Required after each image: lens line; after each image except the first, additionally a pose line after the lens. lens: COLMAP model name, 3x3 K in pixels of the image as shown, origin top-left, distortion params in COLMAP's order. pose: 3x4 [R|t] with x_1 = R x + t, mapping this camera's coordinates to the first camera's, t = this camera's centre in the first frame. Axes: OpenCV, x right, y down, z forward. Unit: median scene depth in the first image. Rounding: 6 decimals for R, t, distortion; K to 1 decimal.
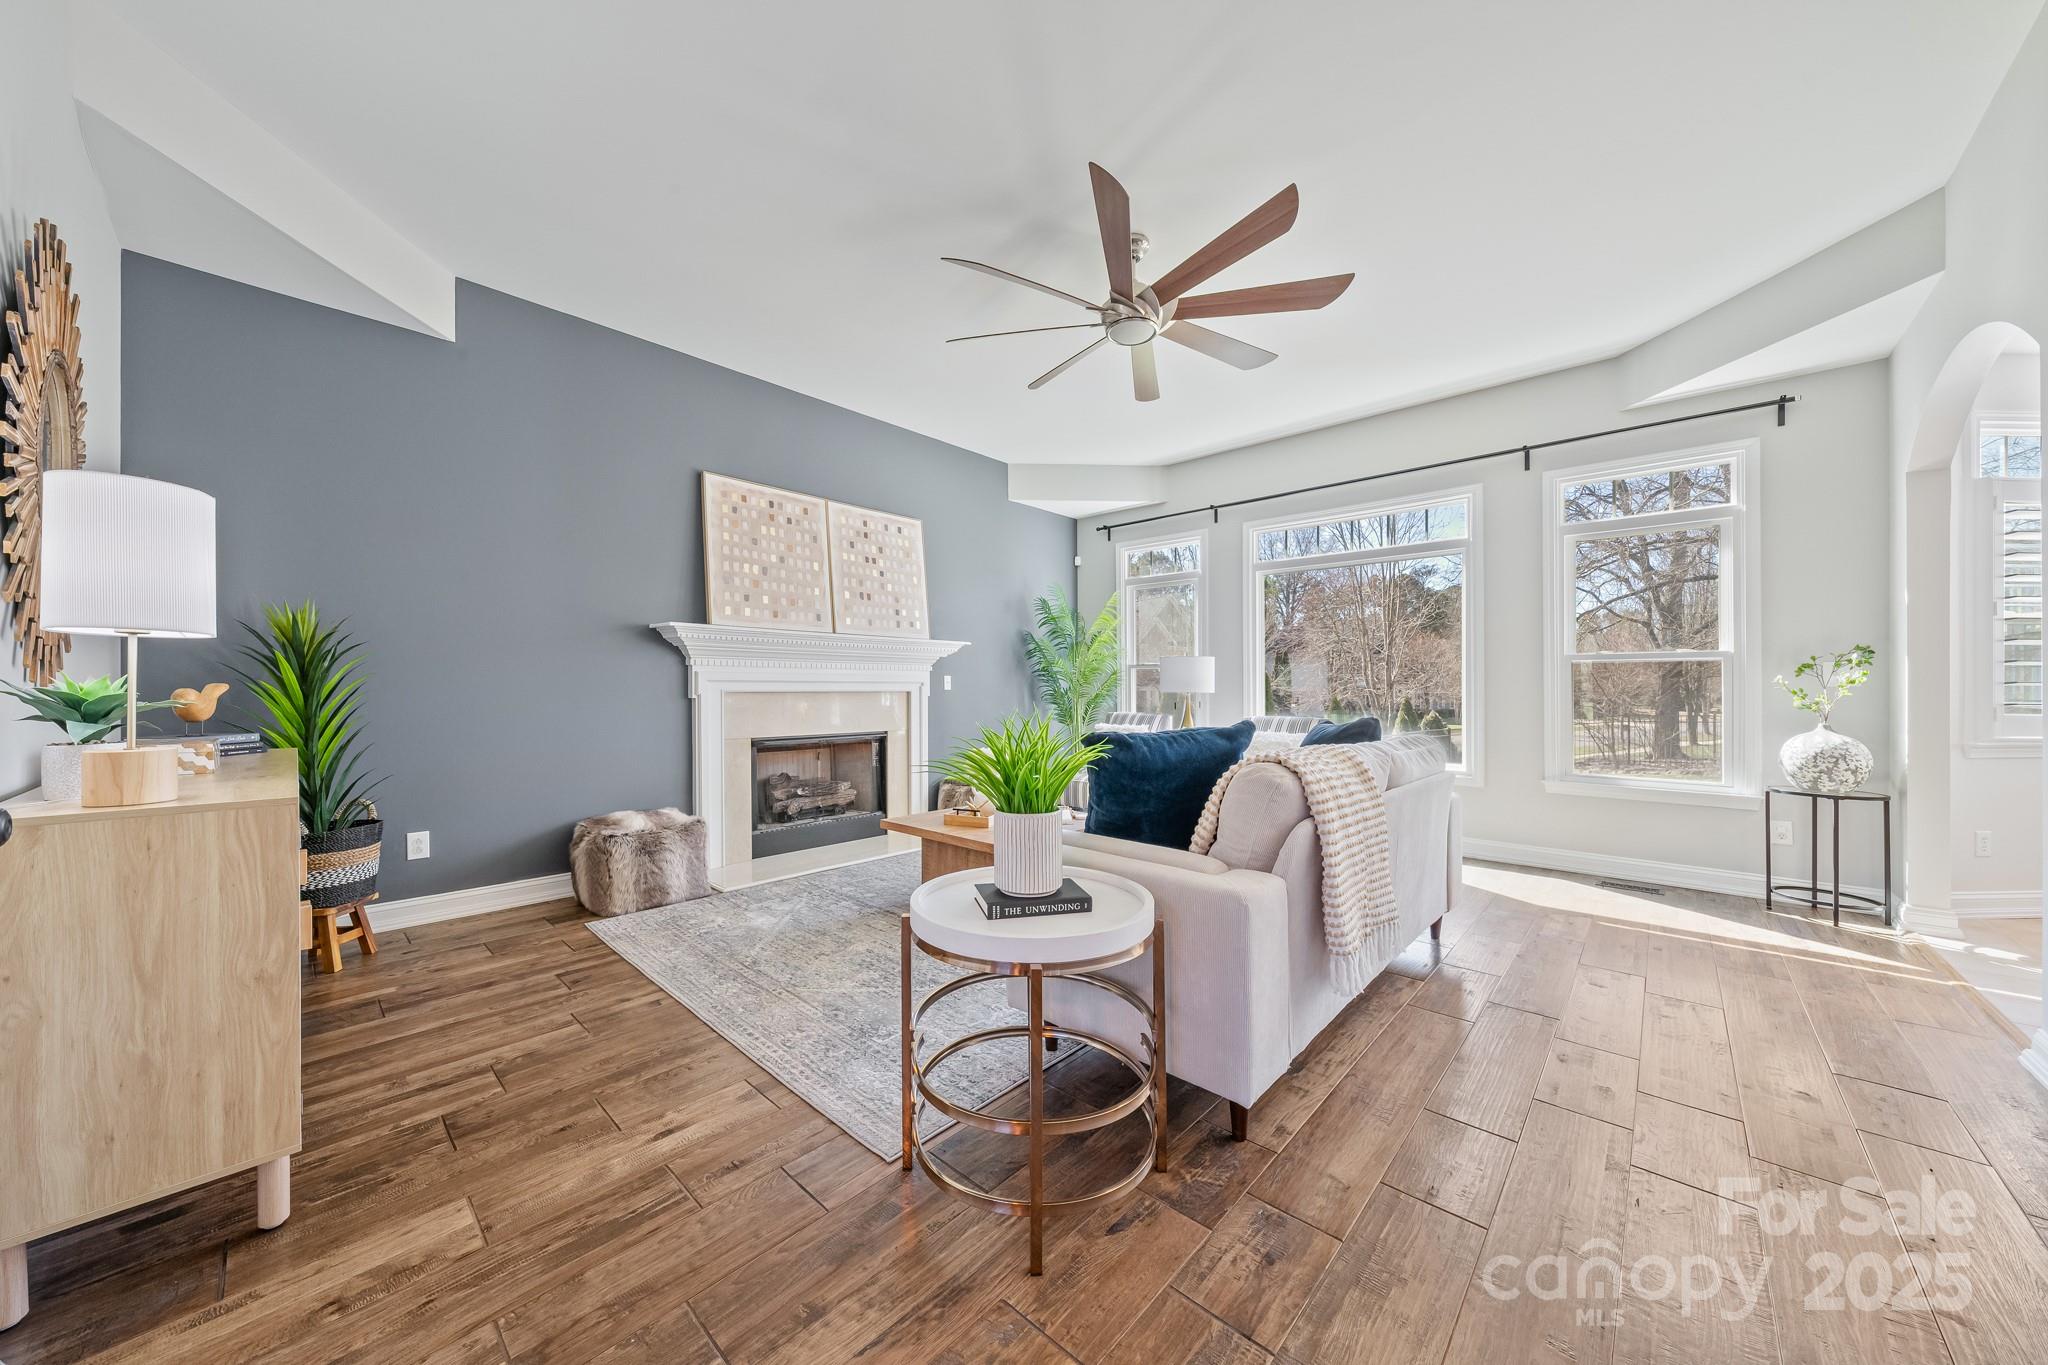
lens RADIAL K [[696.1, 0, 1024.0], [0, 696.1, 682.5], [0, 0, 1]] dist [-0.000645, -0.000027]
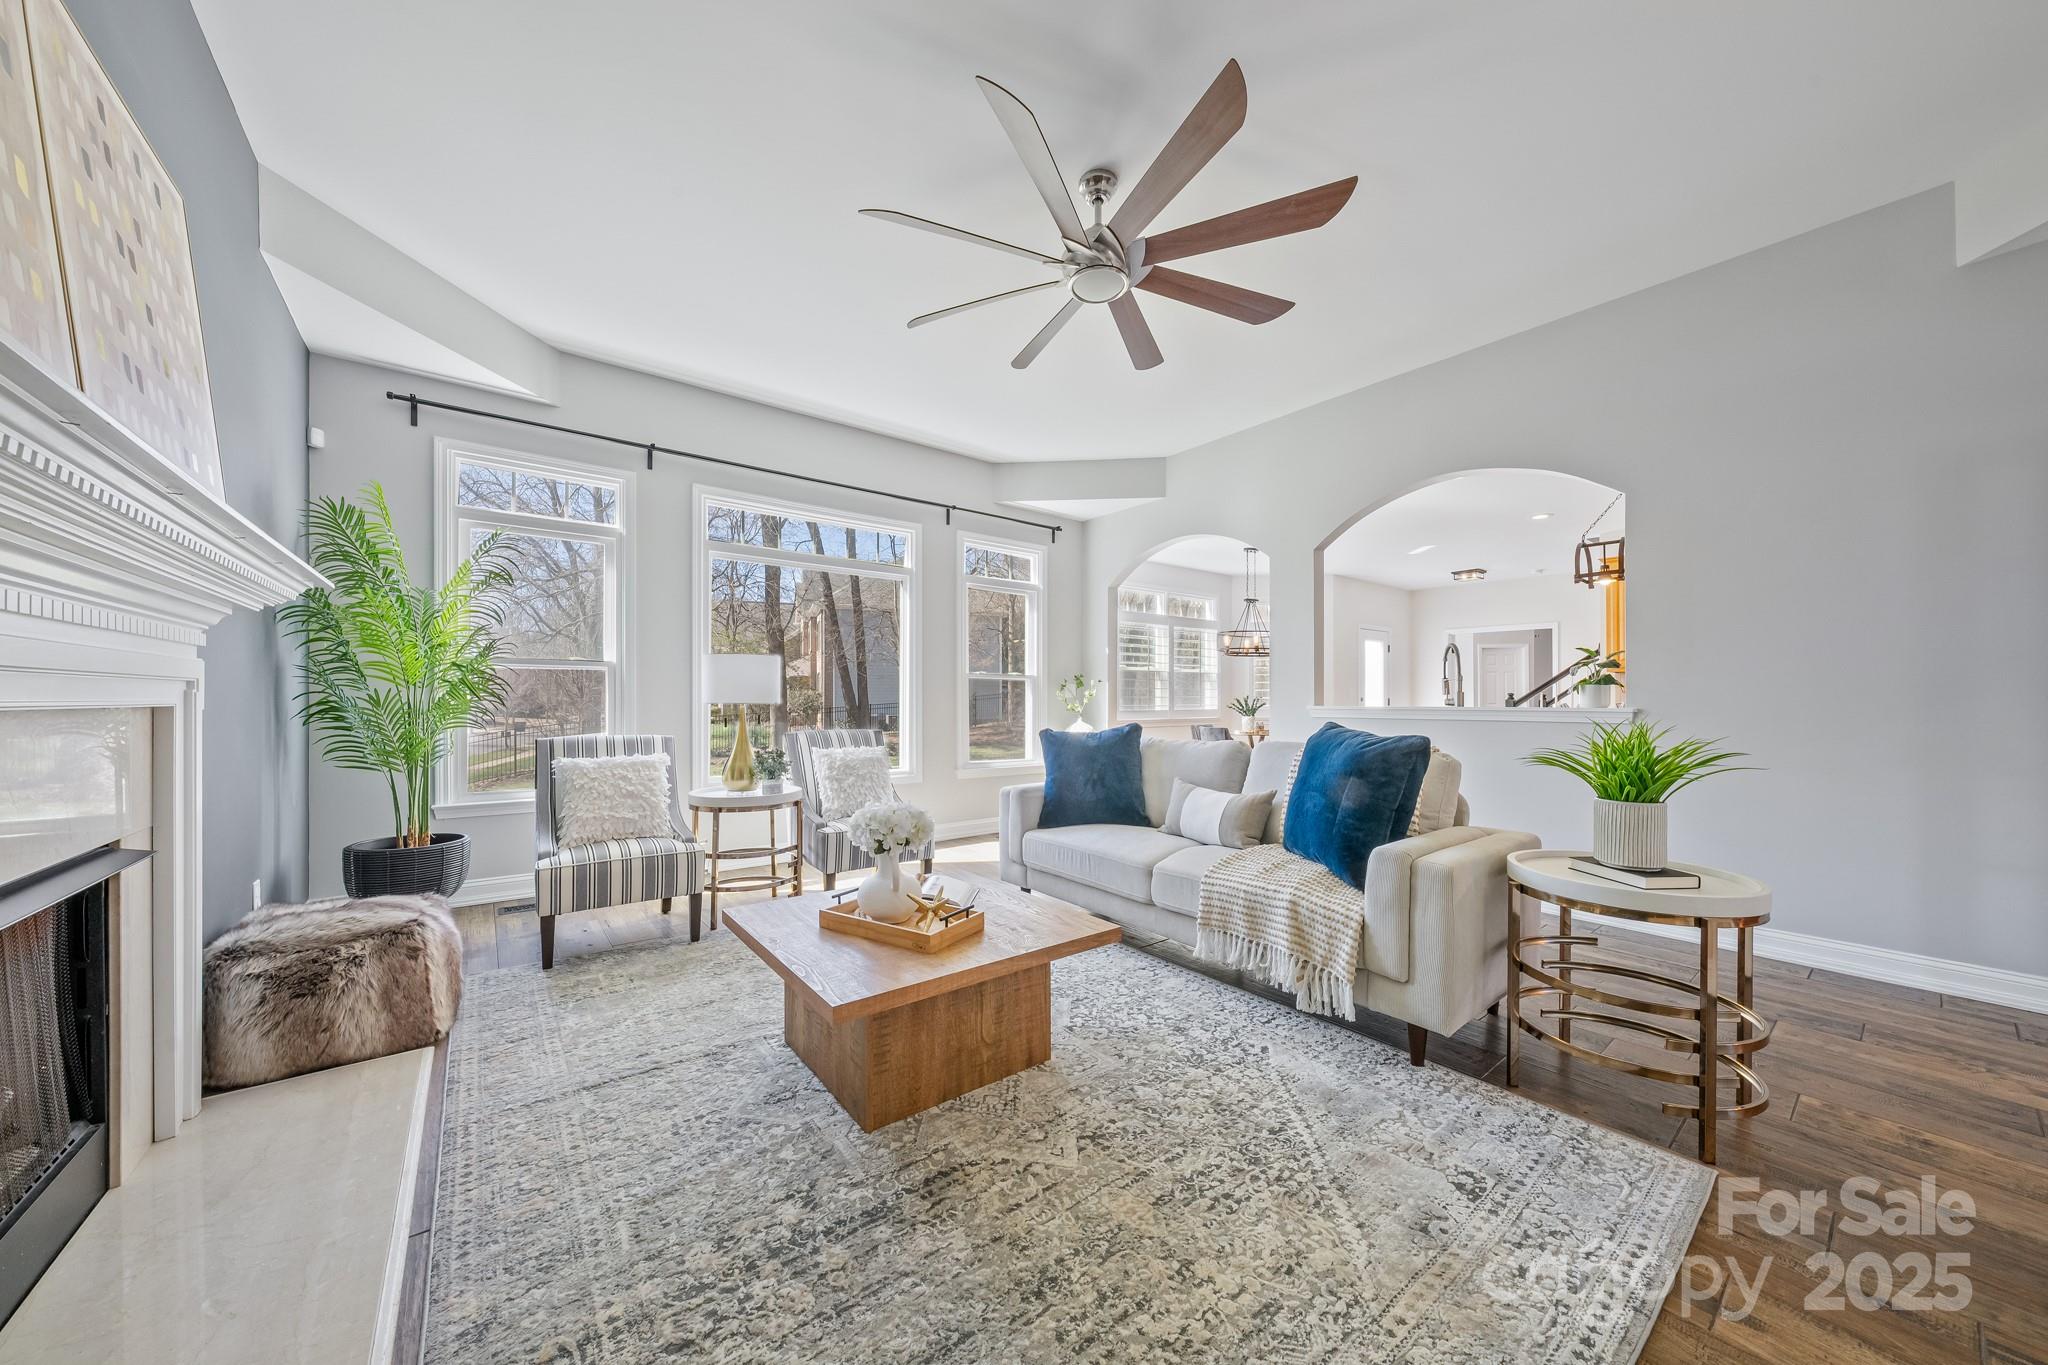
lens RADIAL K [[699.5, 0, 1050.7], [0, 699.5, 683.3], [0, 0, 1]] dist [-0.000997, -0.000012]
pose [[0.141006, 0.014526, 0.989902, -0.526046], [-0.010687, 0.999856, -0.013150, -0.004595], [-0.989951, -0.008724, 0.141141, 0.675719]]
